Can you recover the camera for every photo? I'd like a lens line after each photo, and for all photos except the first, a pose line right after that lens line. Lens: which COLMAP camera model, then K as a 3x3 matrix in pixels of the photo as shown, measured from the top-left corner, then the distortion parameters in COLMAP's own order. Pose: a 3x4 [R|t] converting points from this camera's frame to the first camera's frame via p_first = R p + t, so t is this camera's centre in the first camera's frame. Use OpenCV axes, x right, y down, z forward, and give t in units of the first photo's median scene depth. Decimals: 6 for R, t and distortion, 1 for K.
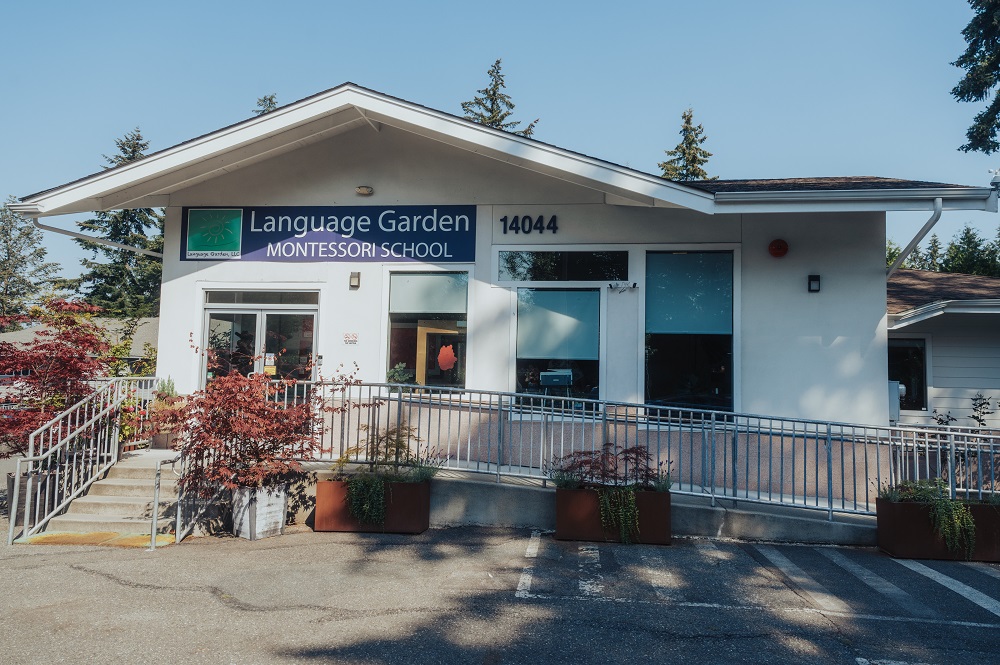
lens RADIAL K [[699.8, 0, 500.1], [0, 699.8, 331.3], [0, 0, 1]] dist [0.044074, 0.001391]
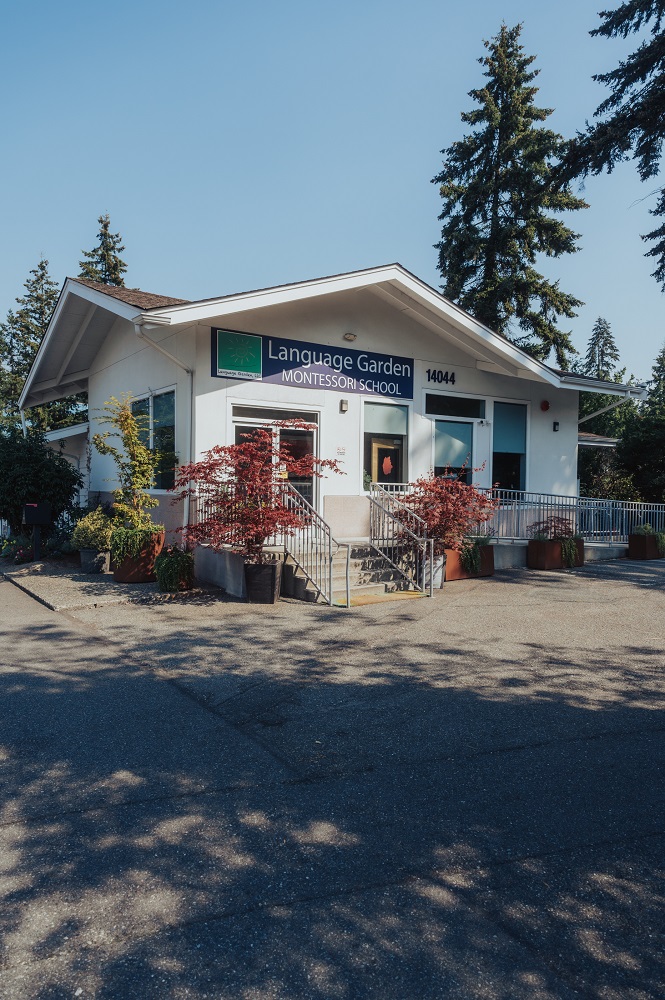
lens RADIAL K [[658.9, 0, 332.8], [0, 658.9, 502.5], [0, 0, 1]] dist [0.032226, 0.000861]
pose [[0.743183, -0.032464, 0.668301, -1.046687], [-0.042188, 0.994561, 0.095228, -0.010229], [-0.667757, -0.098965, 0.737771, 0.087029]]
